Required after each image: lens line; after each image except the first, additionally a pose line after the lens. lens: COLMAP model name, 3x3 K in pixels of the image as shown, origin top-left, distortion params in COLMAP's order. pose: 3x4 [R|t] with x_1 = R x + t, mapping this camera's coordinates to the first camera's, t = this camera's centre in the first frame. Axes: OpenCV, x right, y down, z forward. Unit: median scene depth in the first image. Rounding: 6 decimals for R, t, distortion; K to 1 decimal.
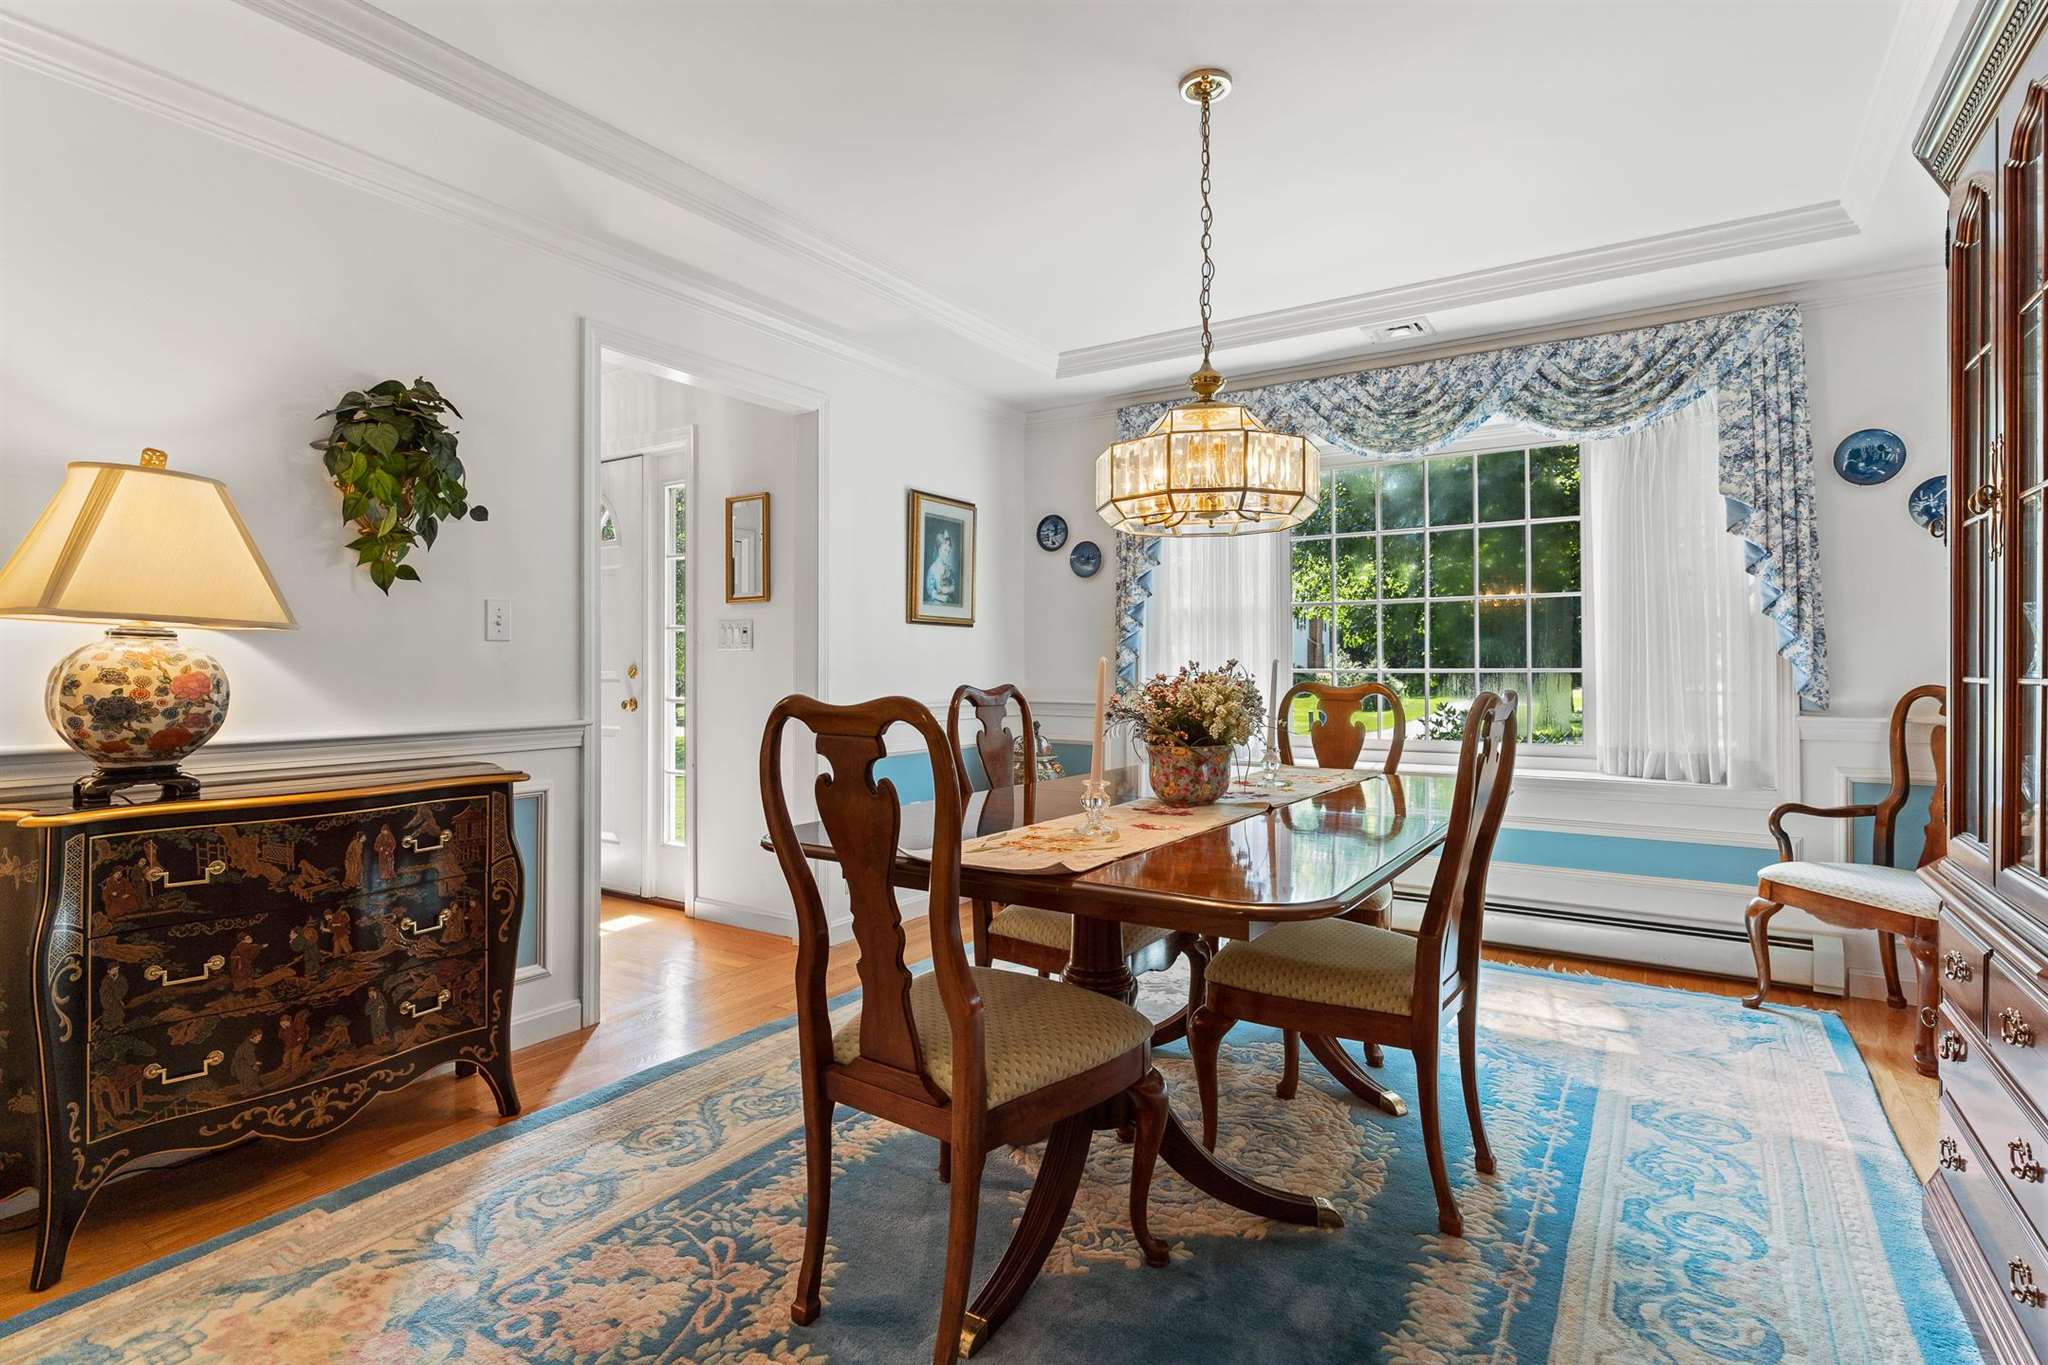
lens RADIAL K [[999.9, 0, 1045.9], [0, 999.9, 653.6], [0, 0, 1]] dist [-0.000521, 0.000316]
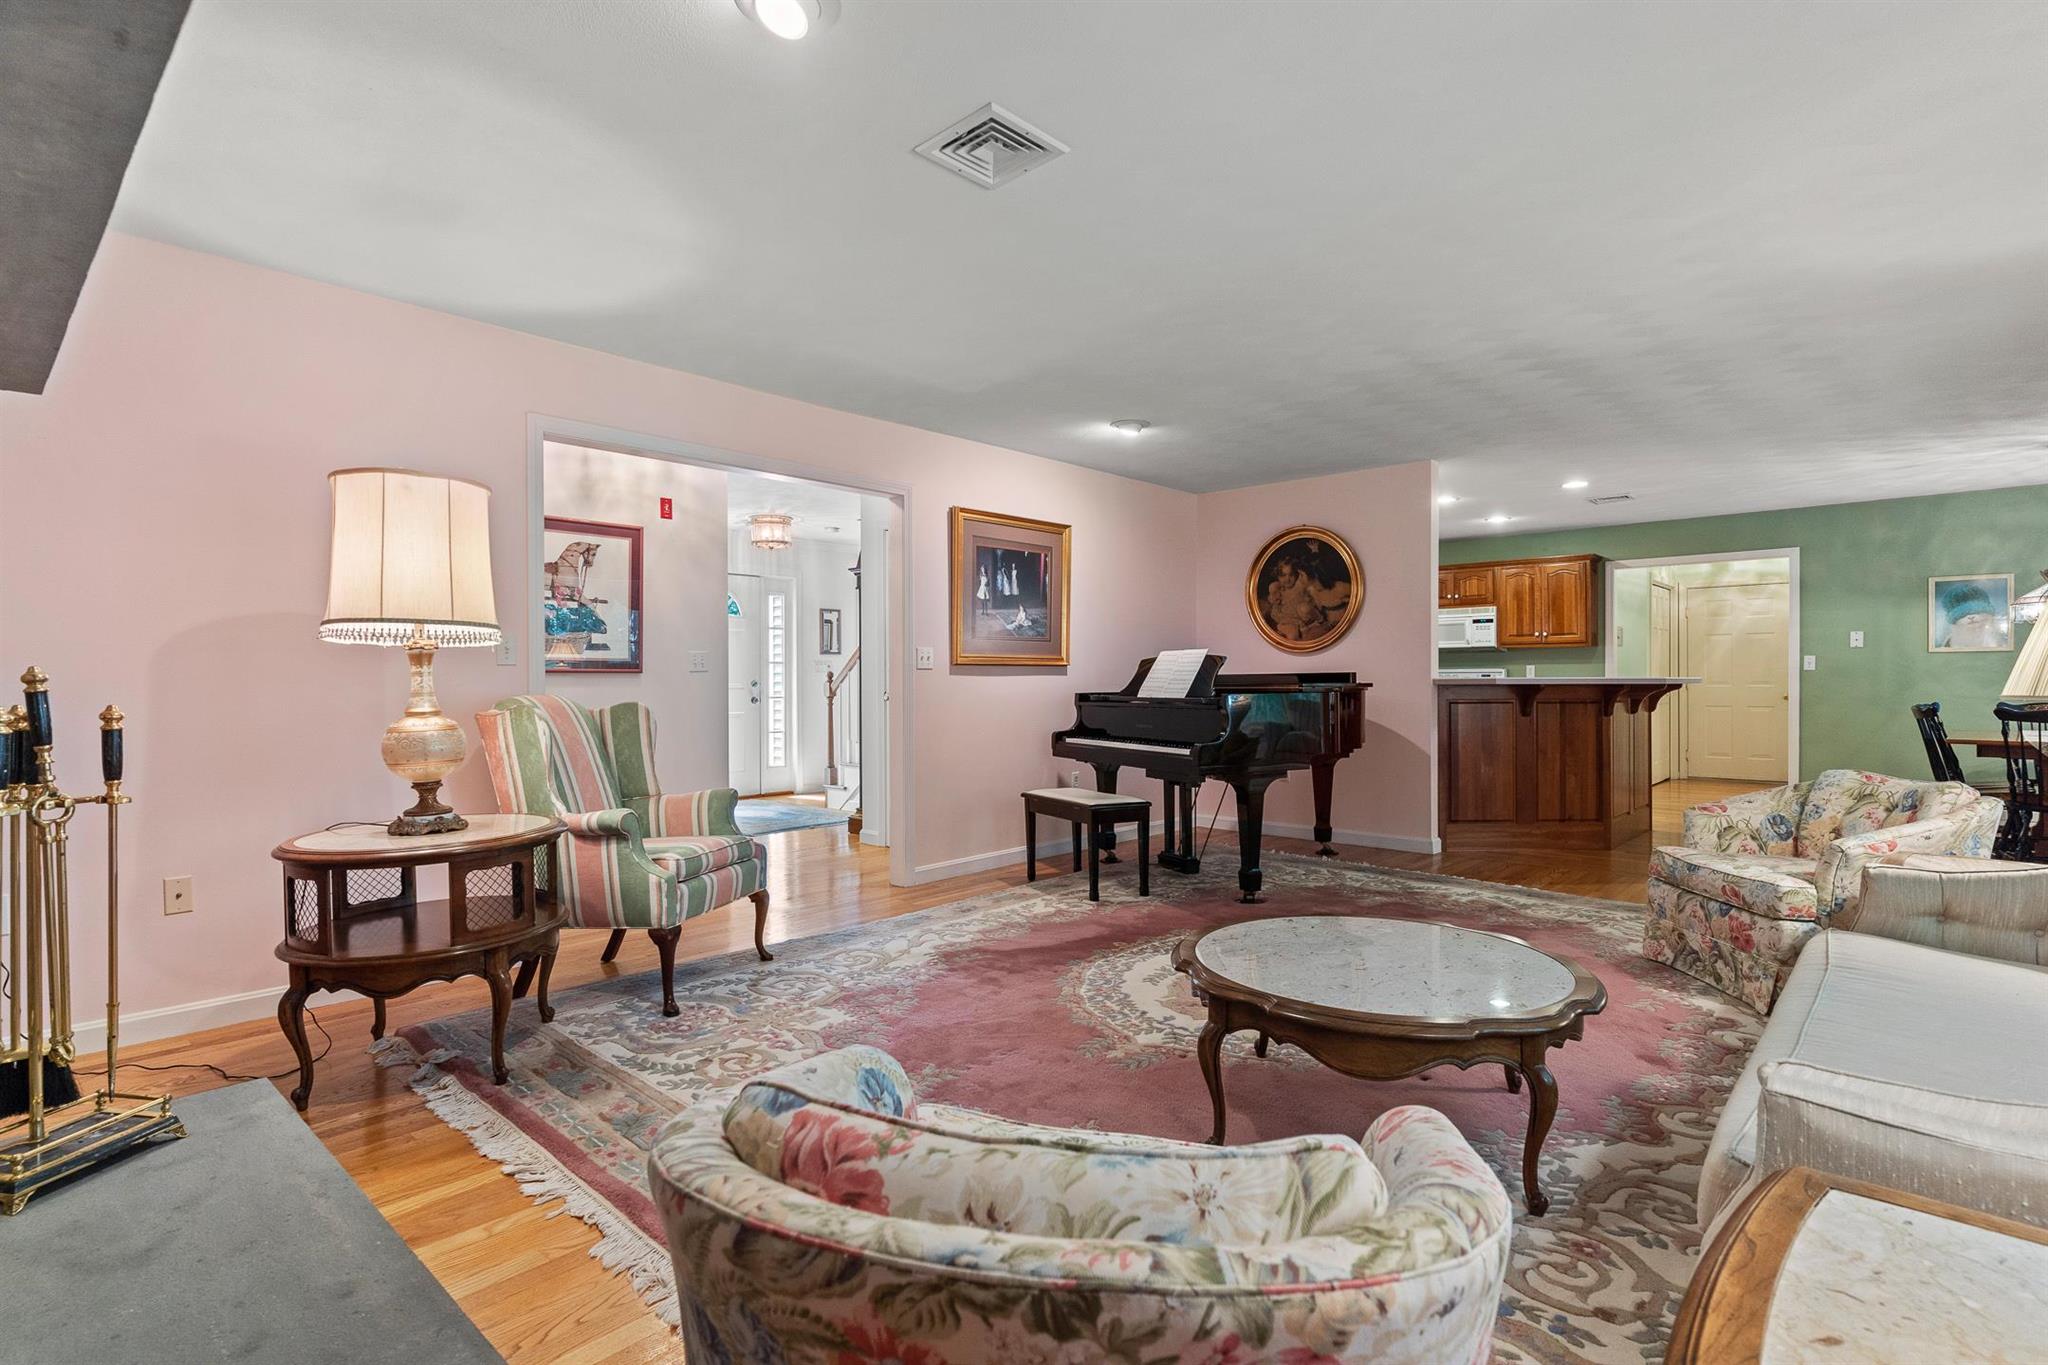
lens RADIAL K [[999.9, 0, 1014.5], [0, 999.9, 684.7], [0, 0, 1]] dist [-0.000521, 0.000316]
pose [[0.193830, -0.004785, 0.981023, -2.975281], [-0.011765, 0.999905, 0.007201, -0.003079], [-0.980964, -0.012938, 0.193756, 0.097440]]
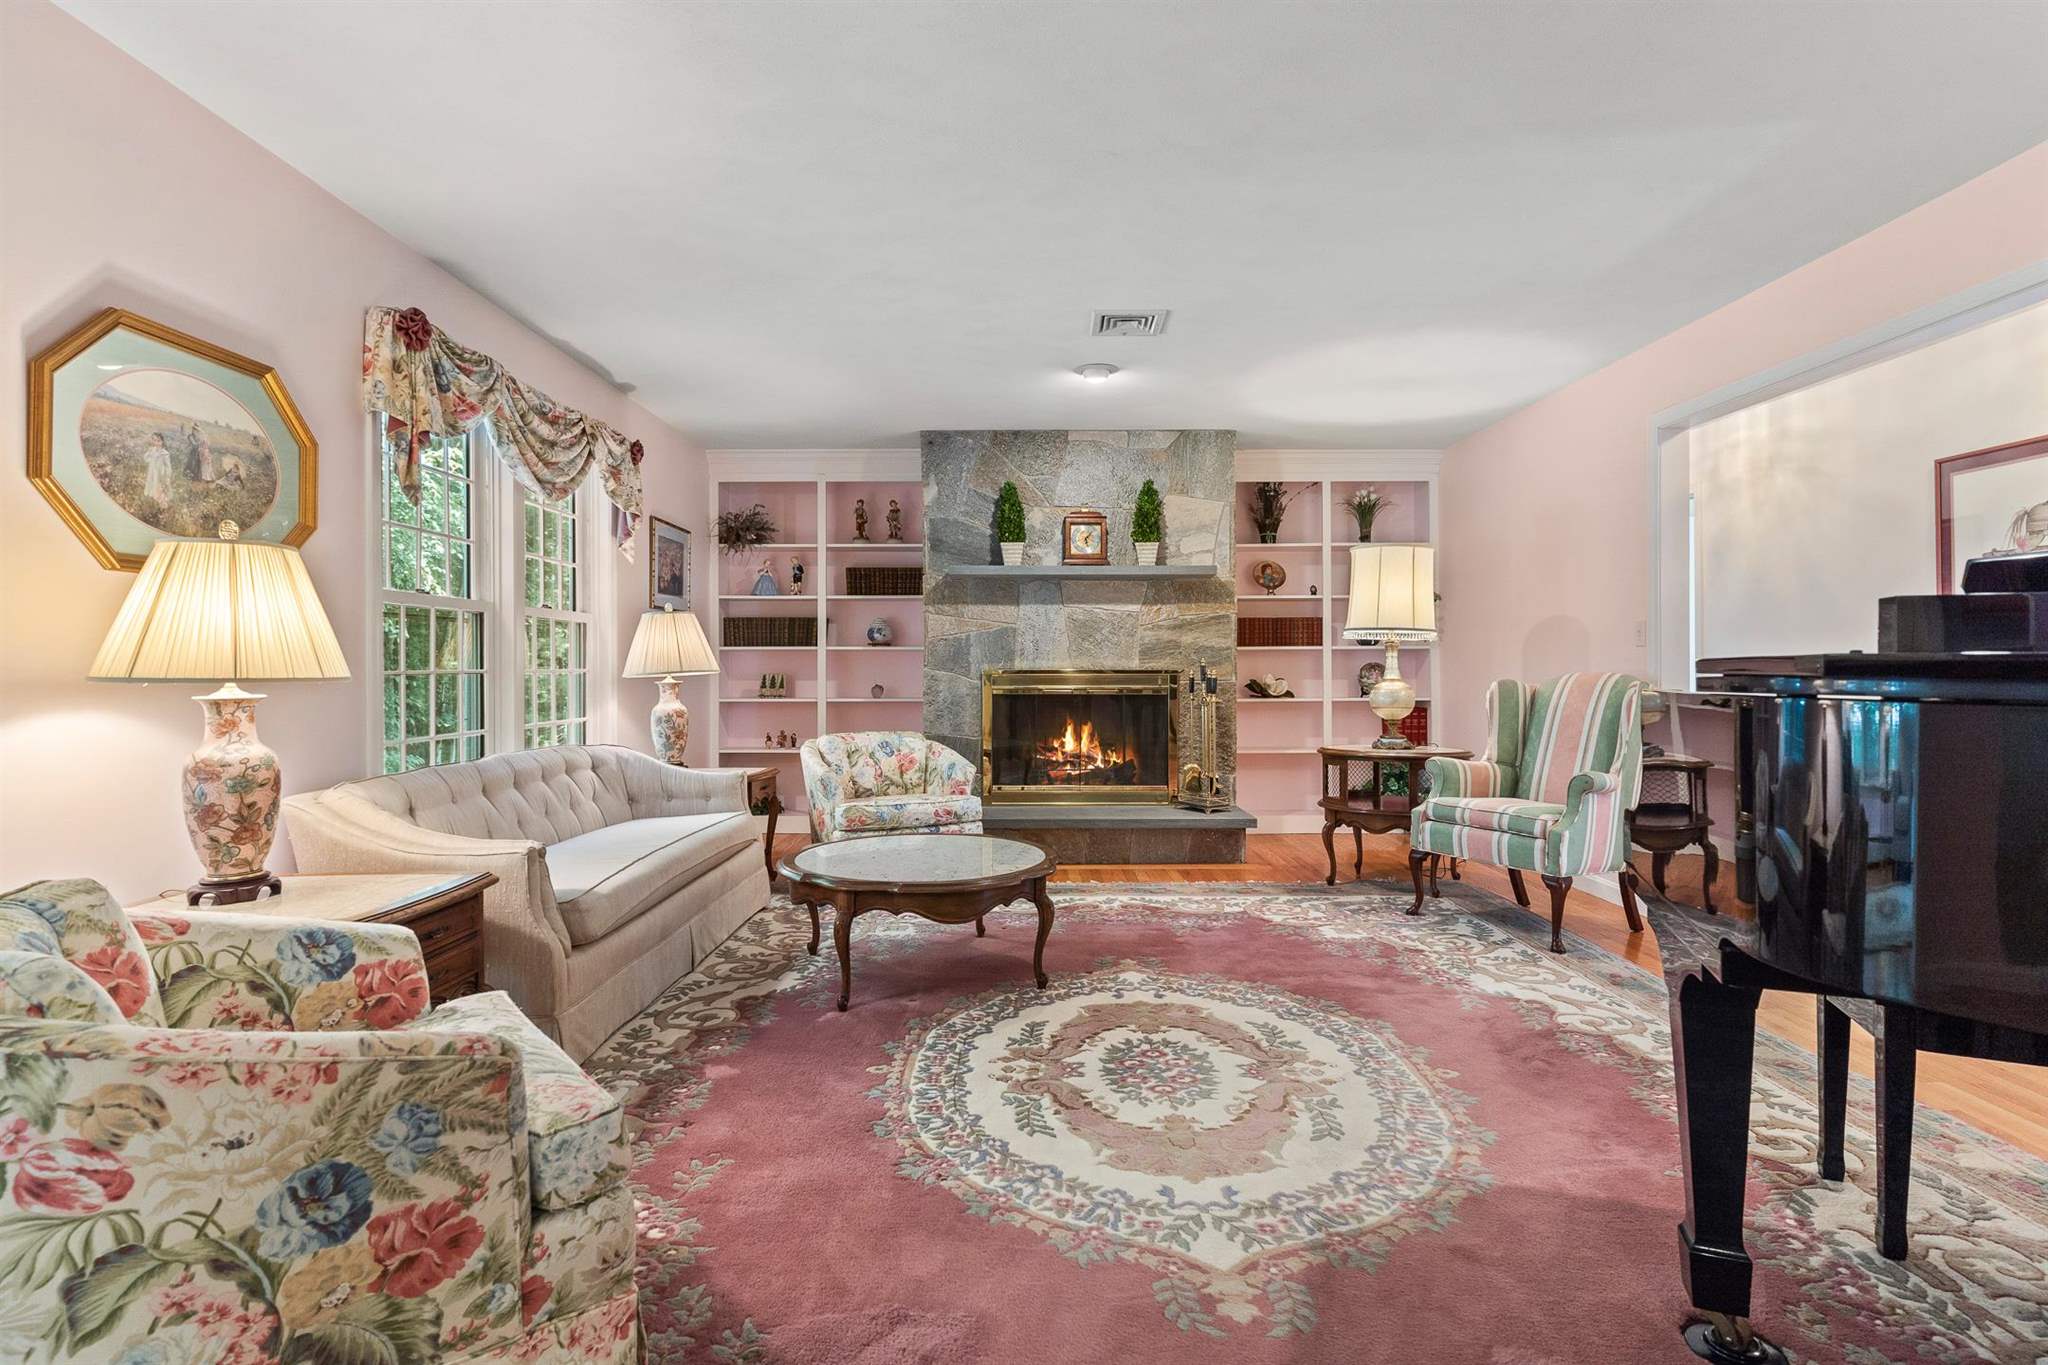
lens RADIAL K [[999.9, 0, 1015.8], [0, 999.9, 666.5], [0, 0, 1]] dist [-0.000521, 0.000316]
pose [[0.522276, -0.000550, -0.852776, -1.402130], [0.013844, 0.999873, 0.007834, -0.003085], [0.852664, -0.015897, 0.522218, -0.432466]]
